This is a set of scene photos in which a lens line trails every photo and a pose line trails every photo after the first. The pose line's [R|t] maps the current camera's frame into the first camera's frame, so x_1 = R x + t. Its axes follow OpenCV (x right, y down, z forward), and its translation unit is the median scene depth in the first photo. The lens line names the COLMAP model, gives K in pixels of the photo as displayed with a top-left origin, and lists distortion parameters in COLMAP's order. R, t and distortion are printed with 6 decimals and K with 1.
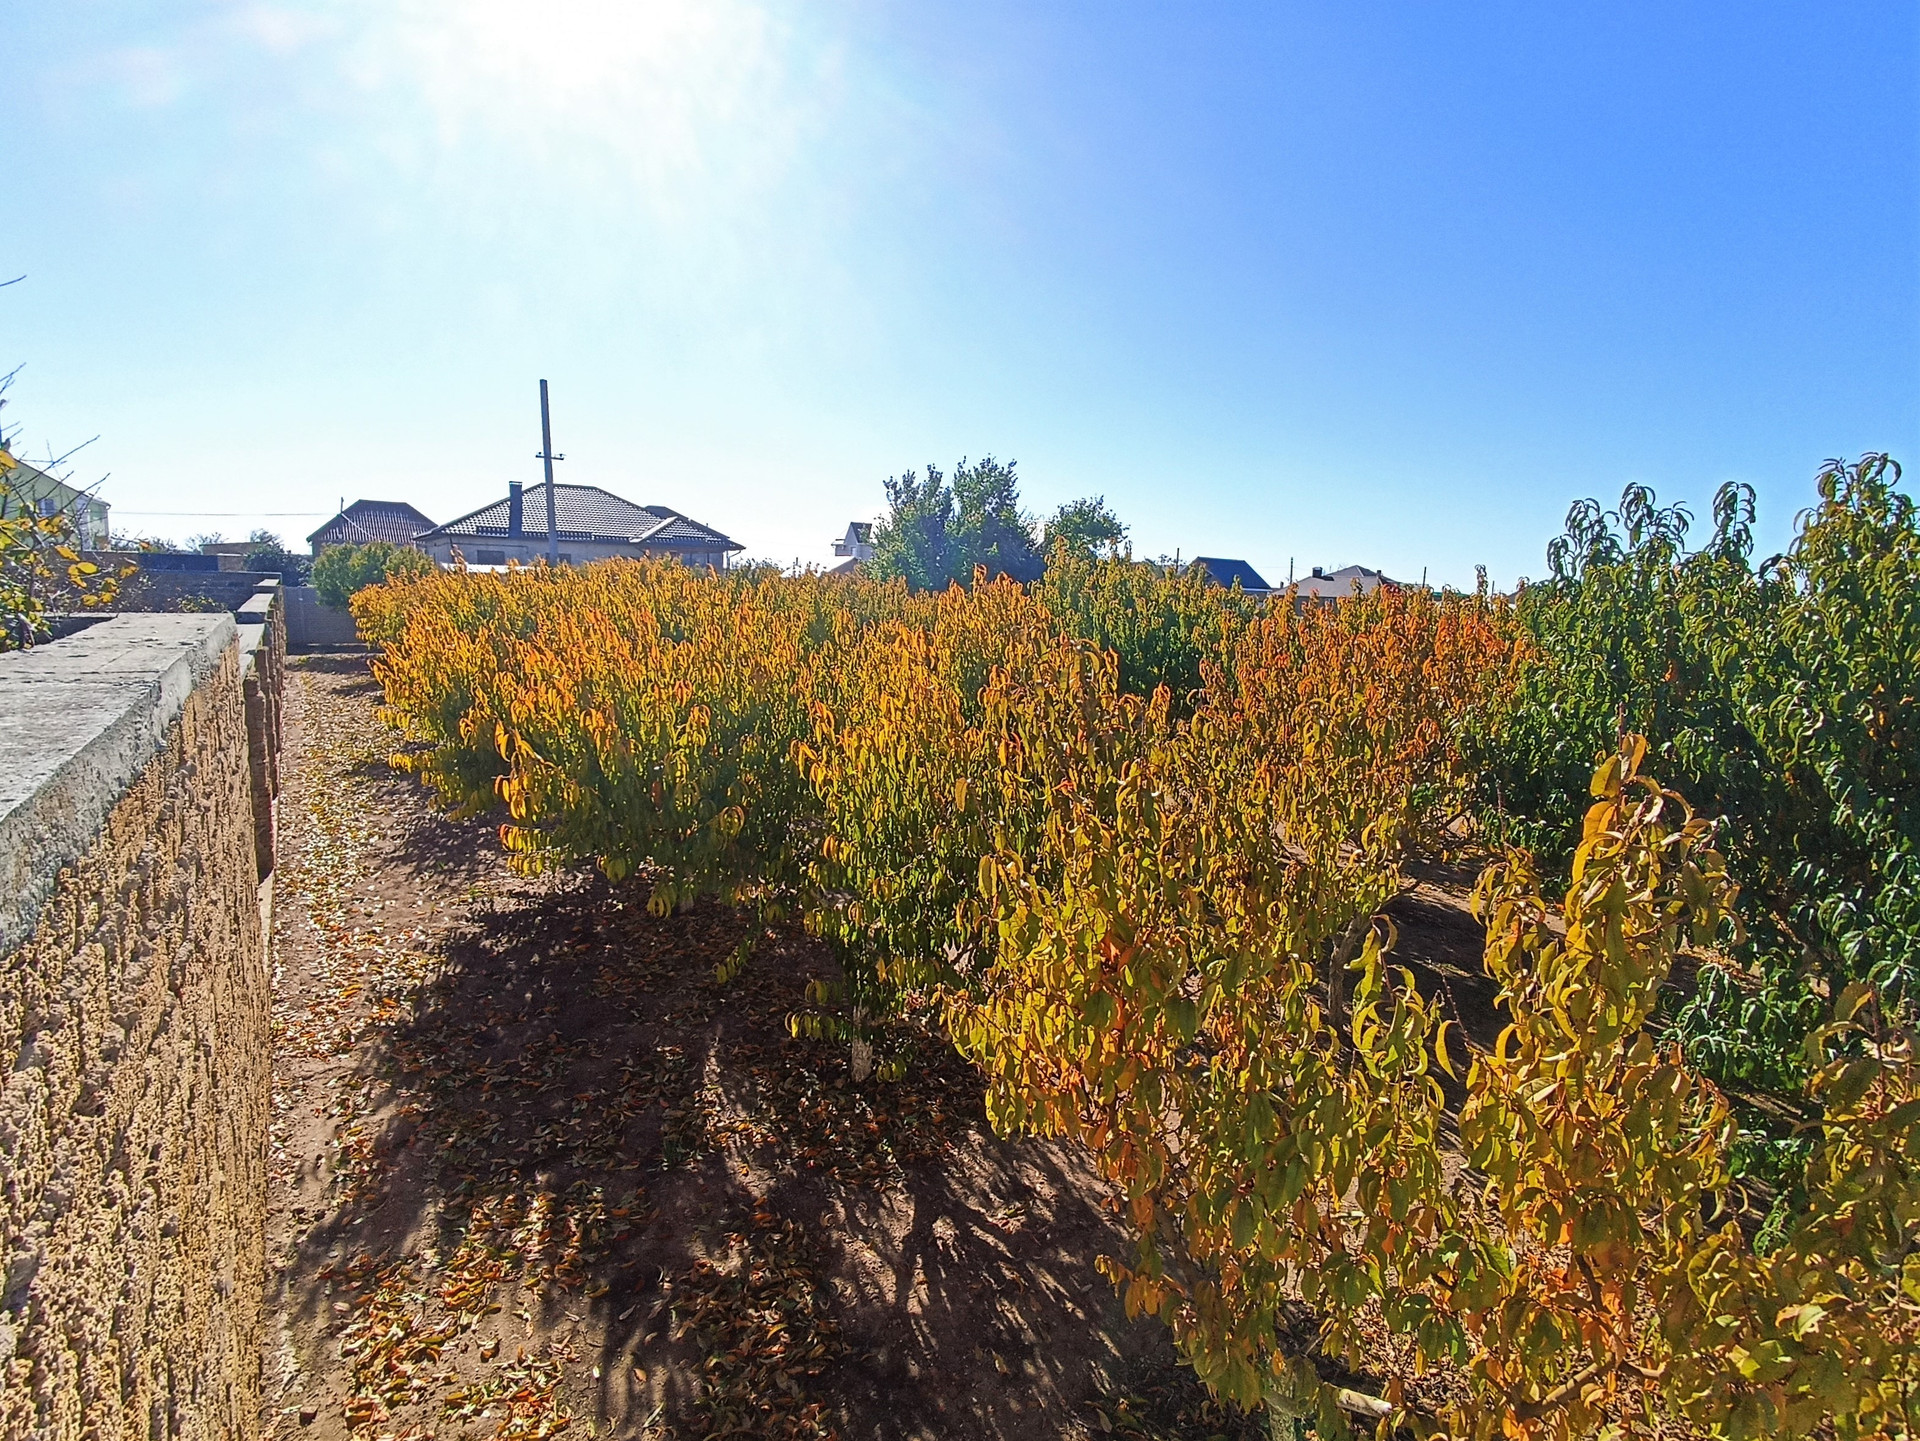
lens RADIAL K [[895.9, 0, 960.0], [0, 895.9, 720.5], [0, 0, 1]] dist [-0.002599, 0.000191]
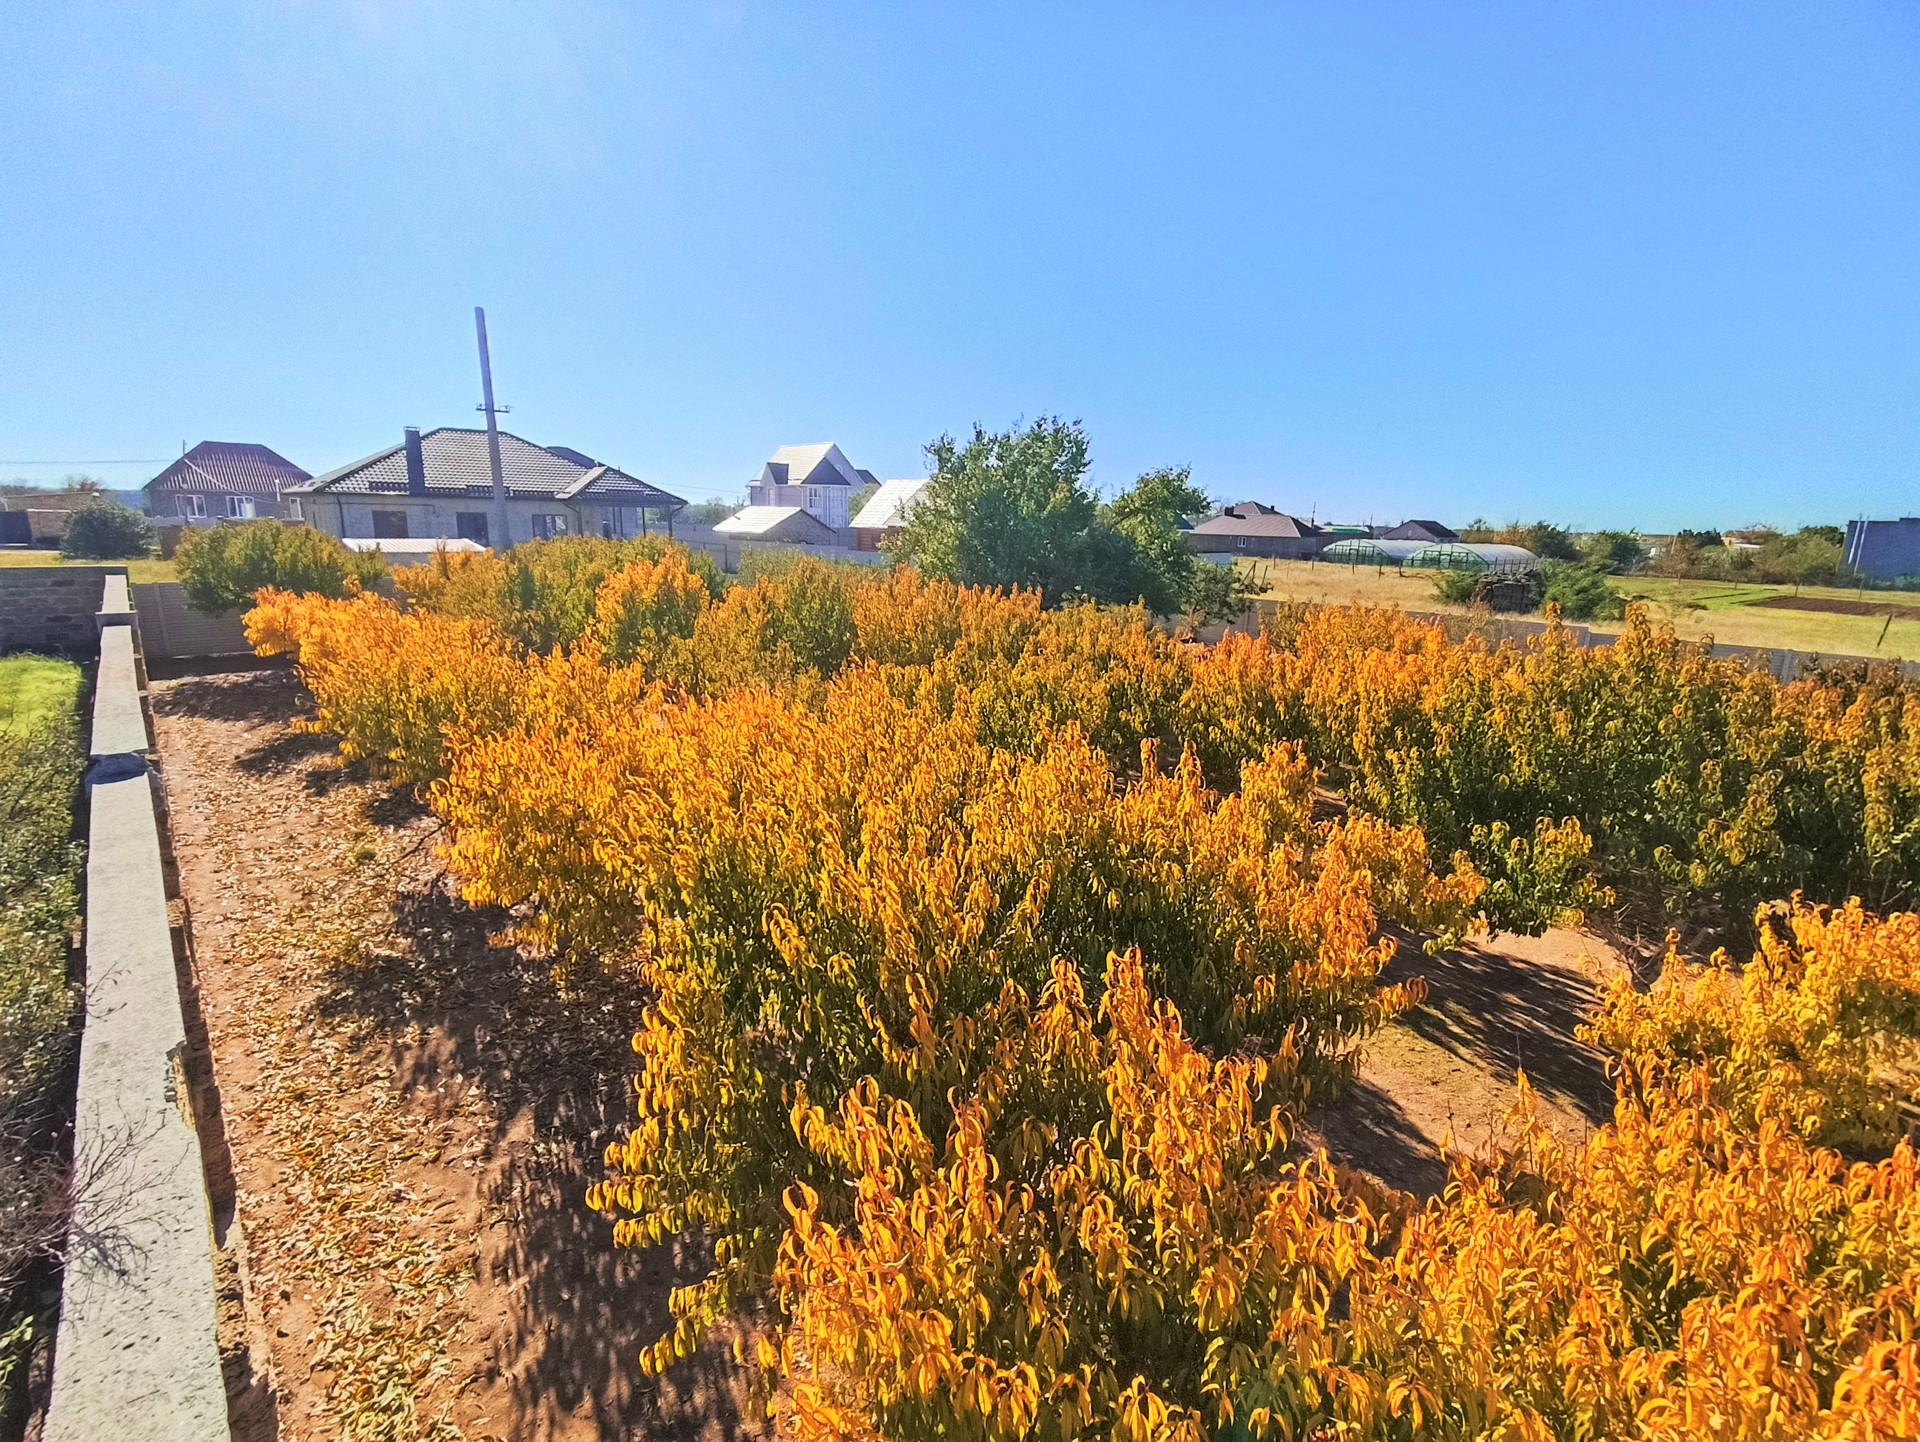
lens RADIAL K [[869.9, 0, 948.6], [0, 869.9, 723.6], [0, 0, 1]] dist [0.000296, 0.000607]
pose [[0.993652, -0.030364, 0.108321, -0.117715], [0.021235, 0.996201, 0.084450, -0.059651], [-0.110474, -0.081614, 0.990522, 0.141469]]
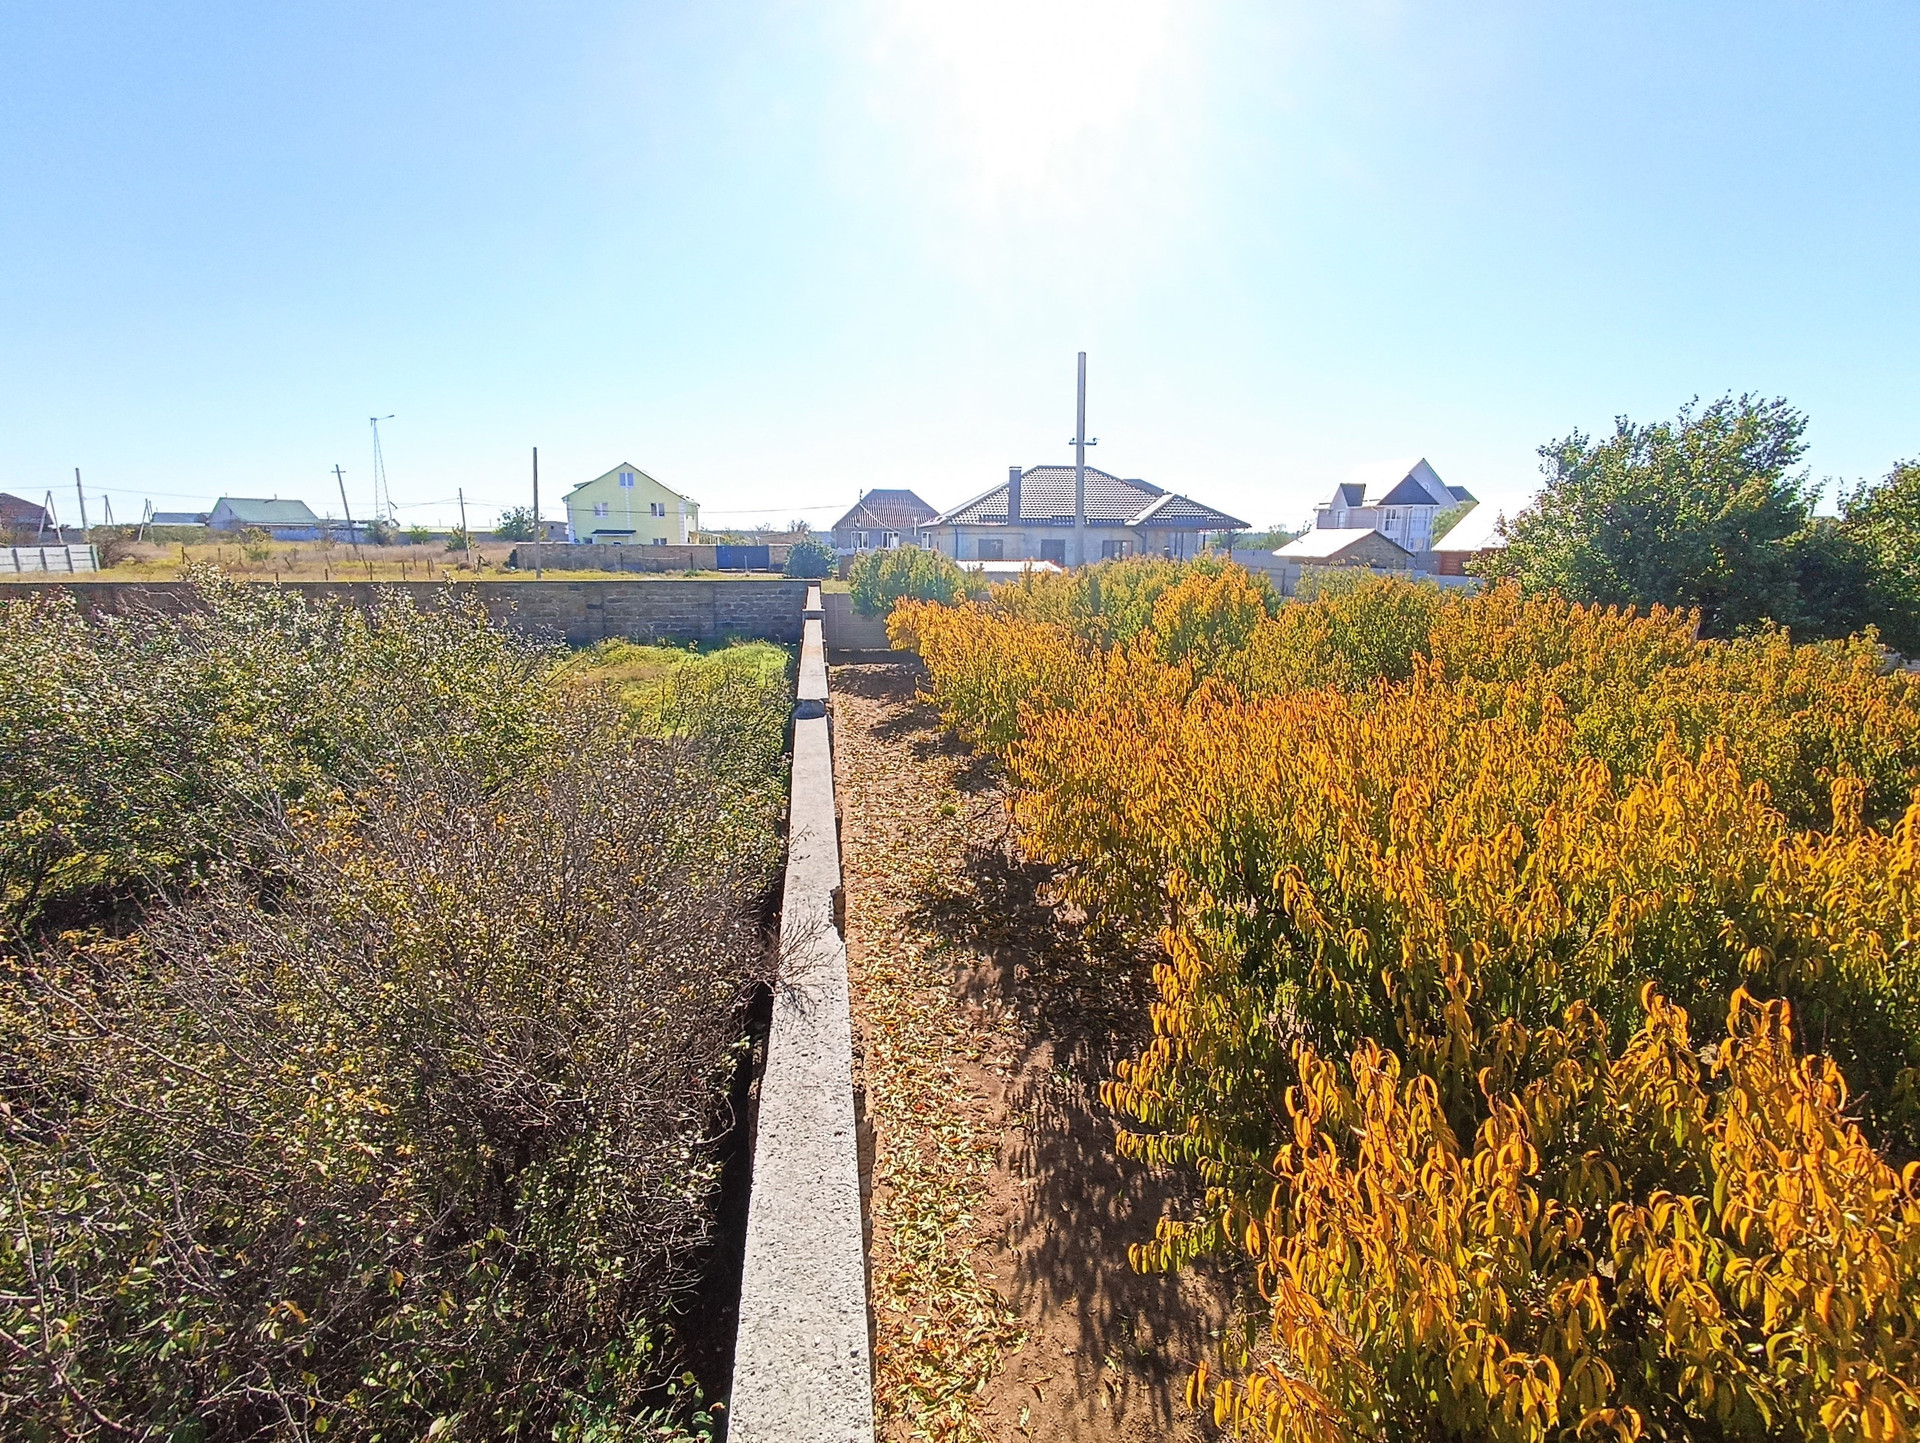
lens RADIAL K [[895.9, 0, 960.0], [0, 895.9, 721.5], [0, 0, 1]] dist [-0.002599, 0.000191]
pose [[0.888478, 0.068046, -0.453846, -0.117103], [-0.049440, 0.997383, 0.052752, -0.050761], [0.456248, -0.024431, 0.889517, 0.132344]]
